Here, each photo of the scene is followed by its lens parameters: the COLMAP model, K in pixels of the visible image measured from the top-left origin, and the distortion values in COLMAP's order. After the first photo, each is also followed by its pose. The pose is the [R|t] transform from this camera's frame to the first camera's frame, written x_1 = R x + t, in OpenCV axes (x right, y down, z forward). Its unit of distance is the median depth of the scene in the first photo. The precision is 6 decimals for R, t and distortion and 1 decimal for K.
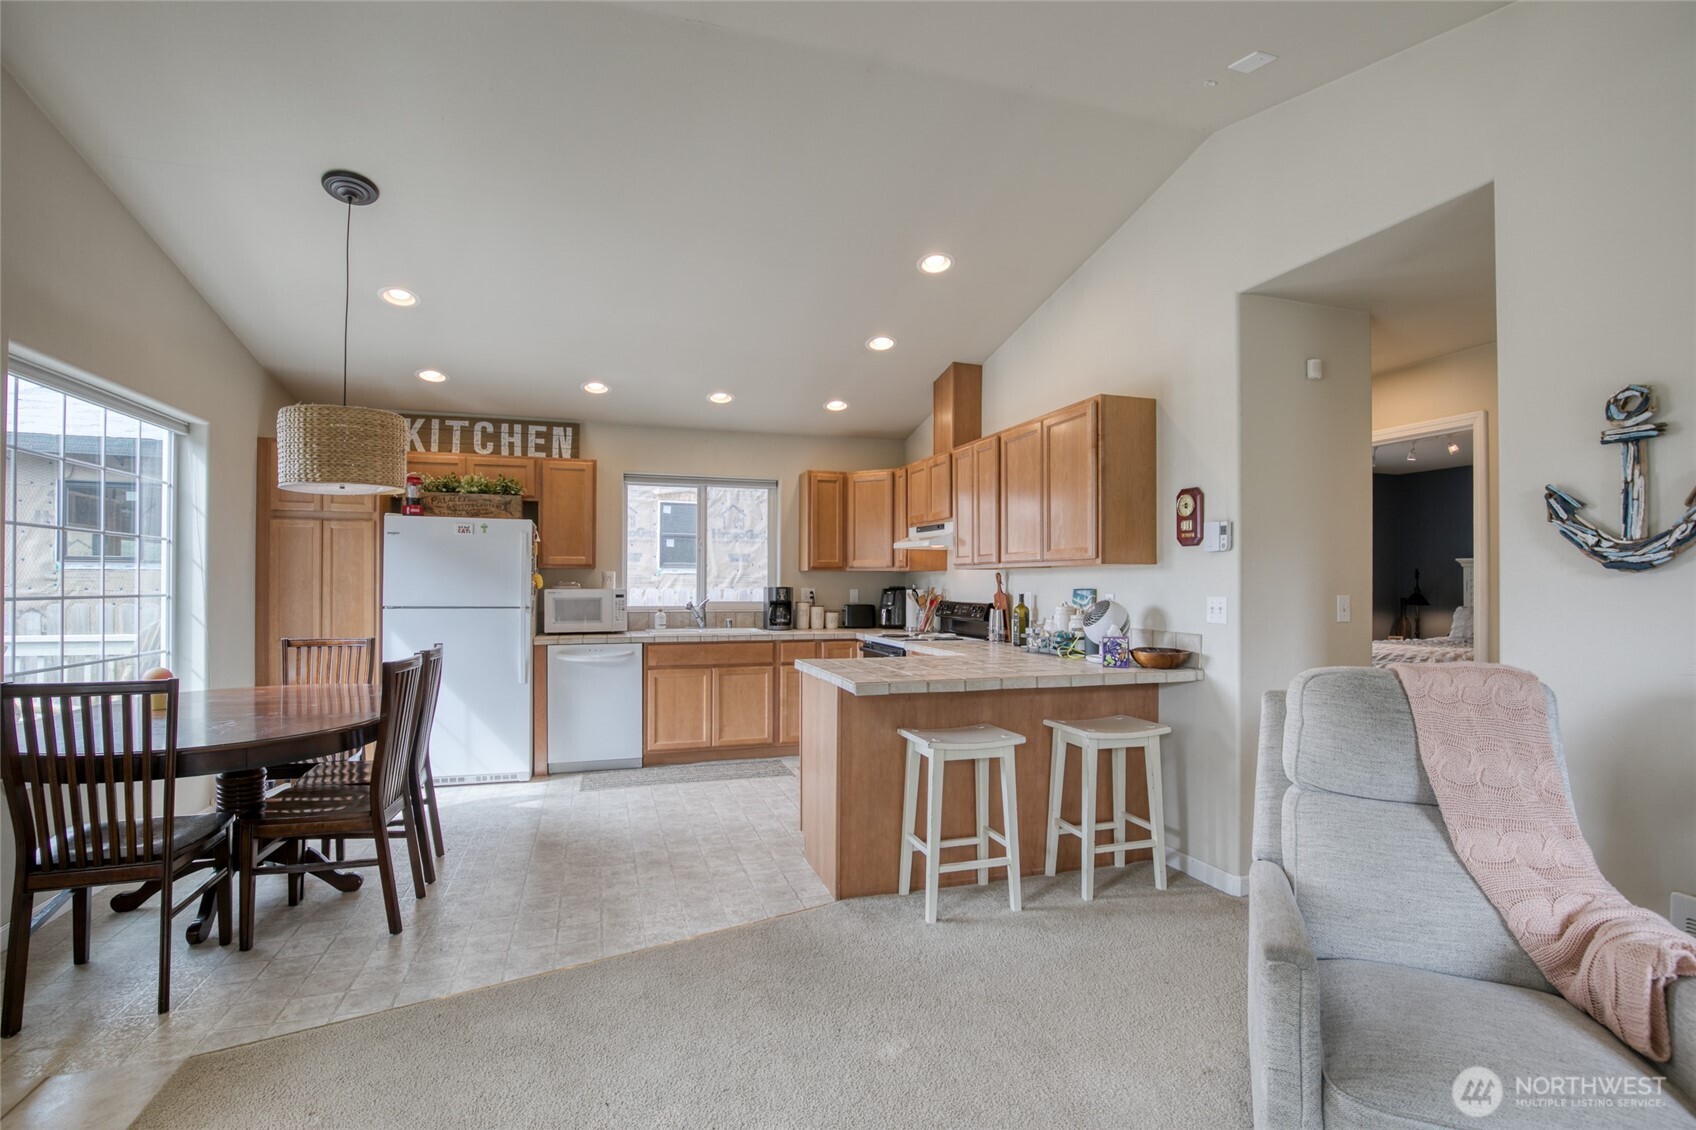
lens RADIAL K [[788.3, 0, 853.1], [0, 788.3, 575.5], [0, 0, 1]] dist [-0.033842, 0.005912]
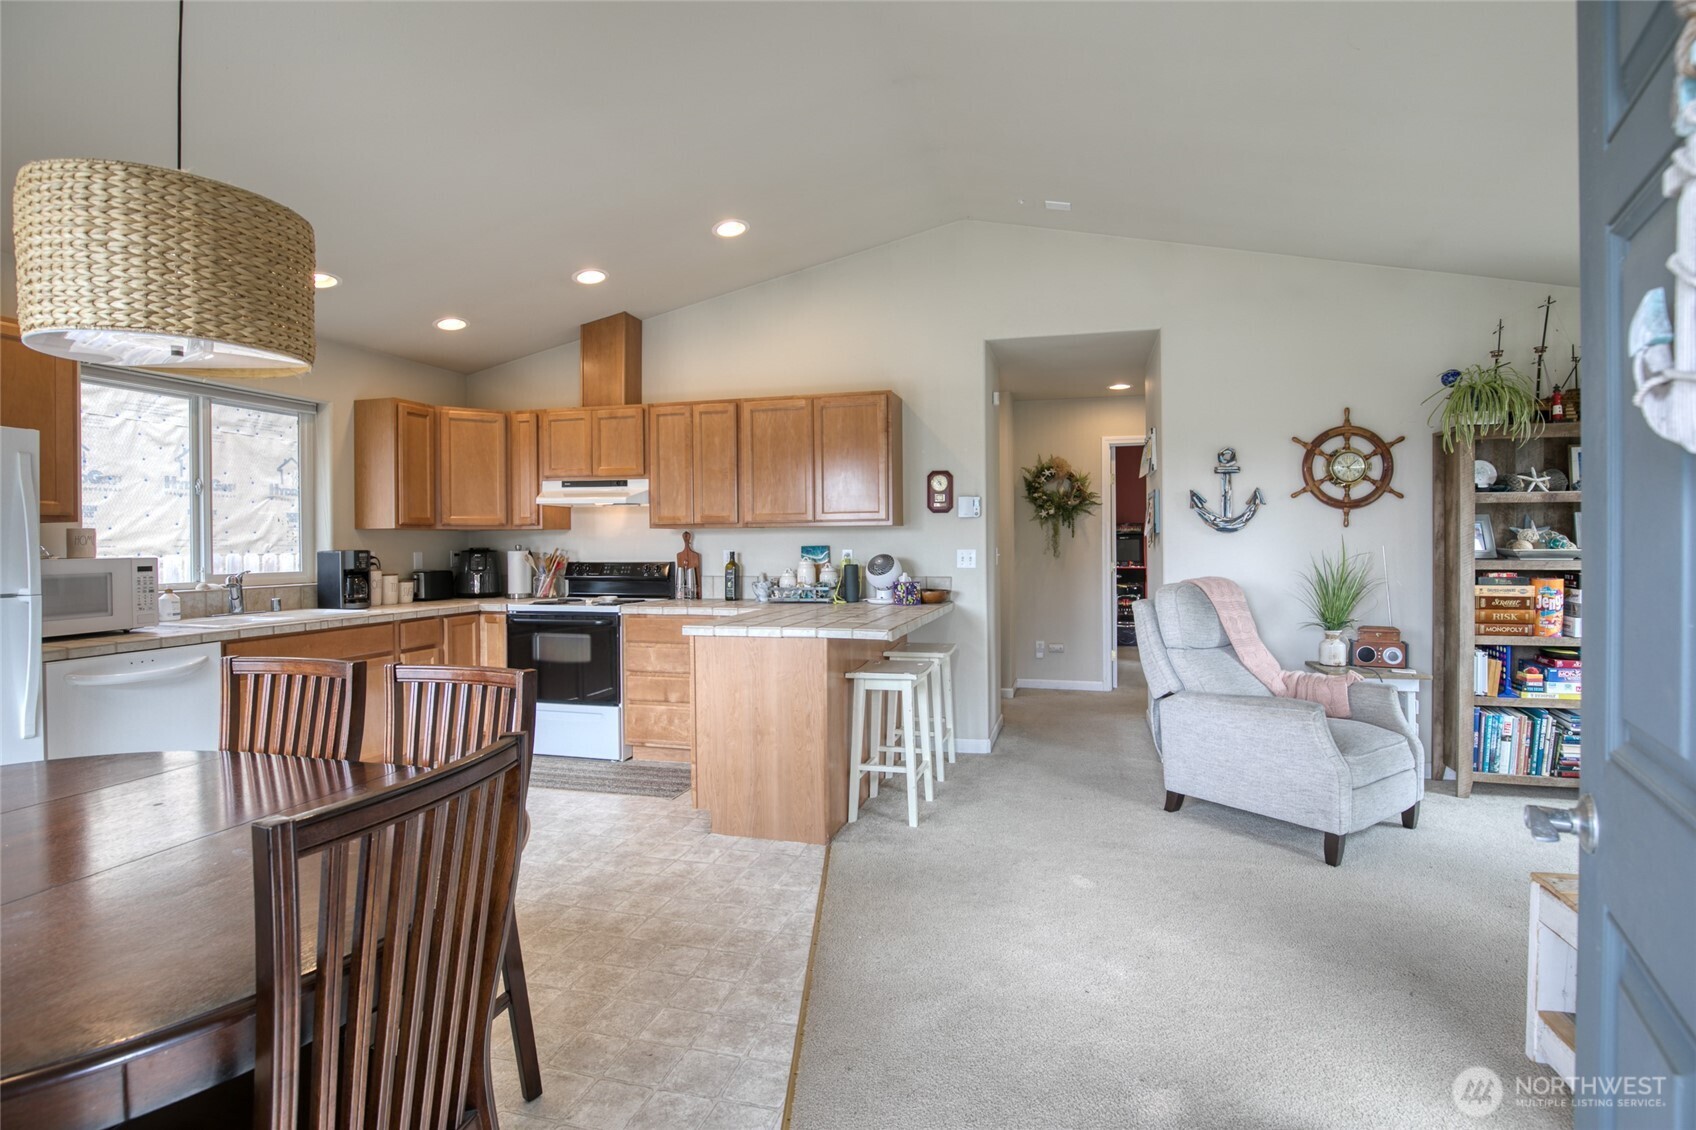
lens RADIAL K [[788.3, 0, 878.1], [0, 788.3, 546.5], [0, 0, 1]] dist [-0.033842, 0.005912]
pose [[0.537679, -0.011809, 0.843067, -0.506111], [0.000572, 0.999907, 0.013641, 0.001253], [-0.843149, -0.006853, 0.537636, 0.222309]]
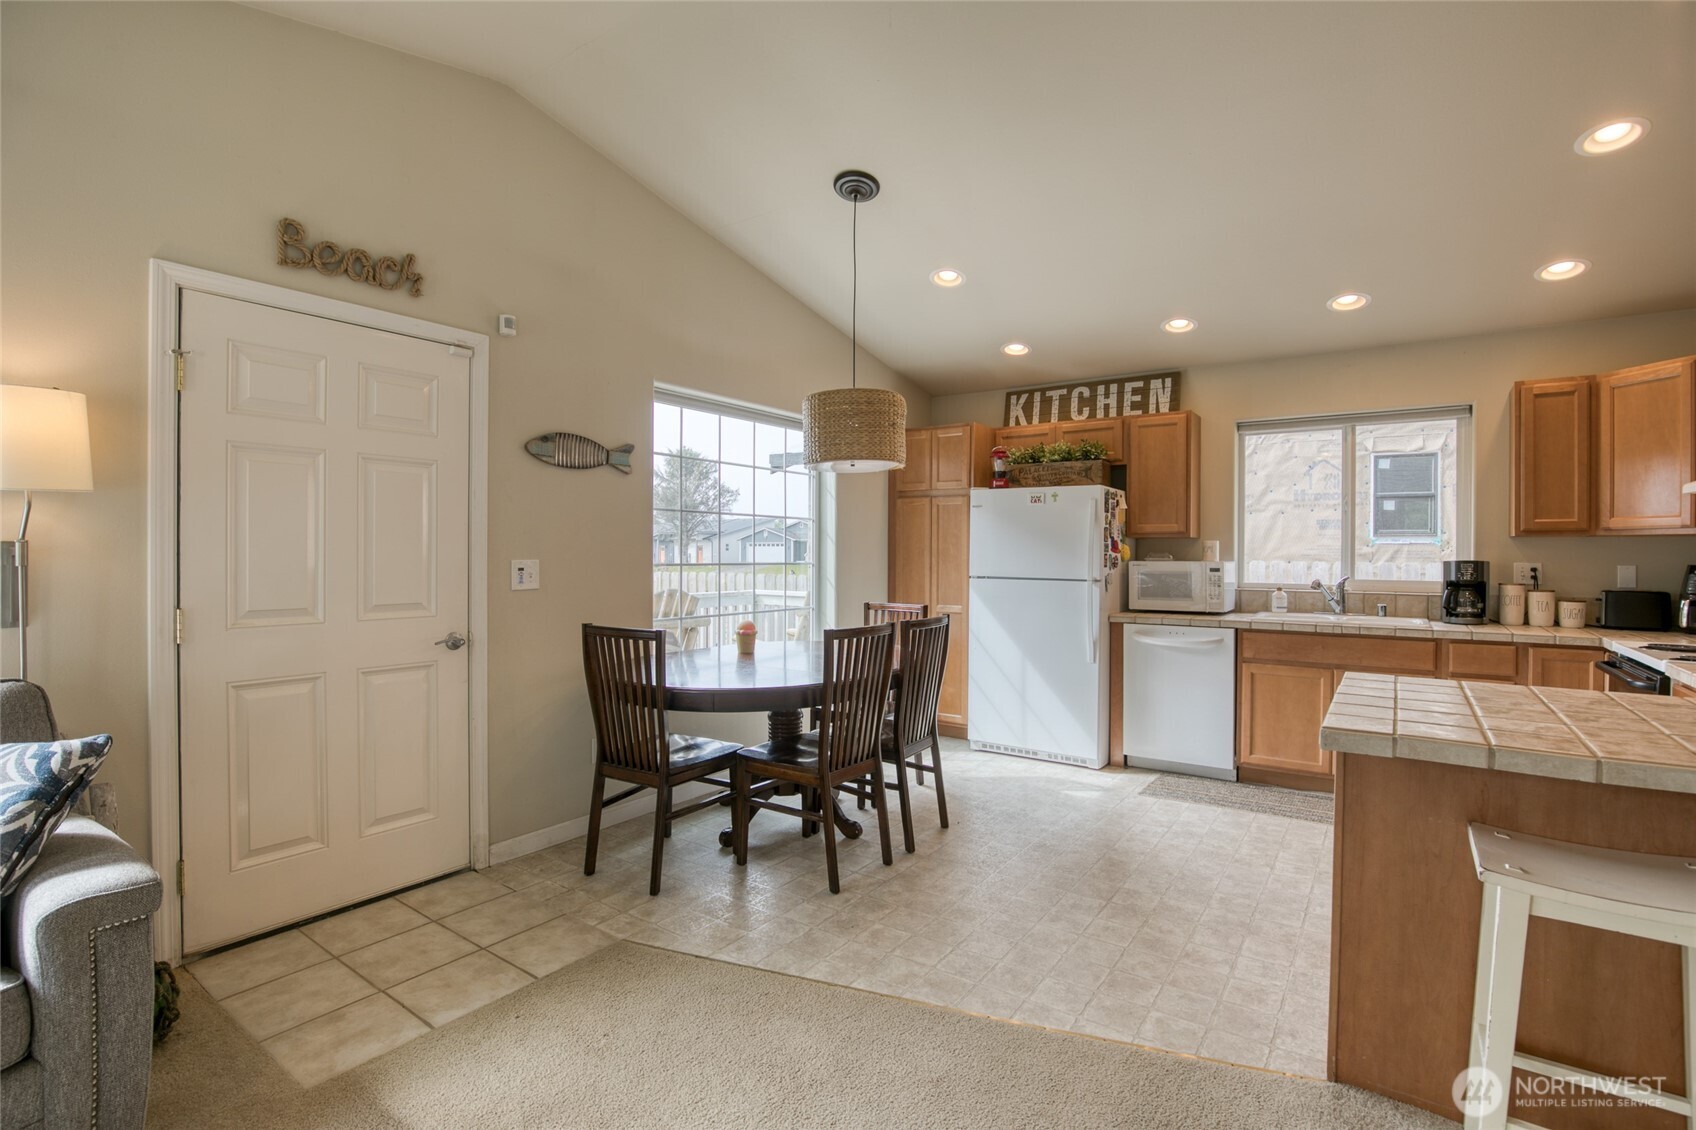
lens RADIAL K [[788.3, 0, 864.3], [0, 788.3, 554.5], [0, 0, 1]] dist [-0.033842, 0.005912]
pose [[0.612343, 0.001822, -0.790590, 0.134192], [0.005088, 0.999968, 0.006246, 0.002545], [0.790576, -0.007847, 0.612314, 0.207903]]
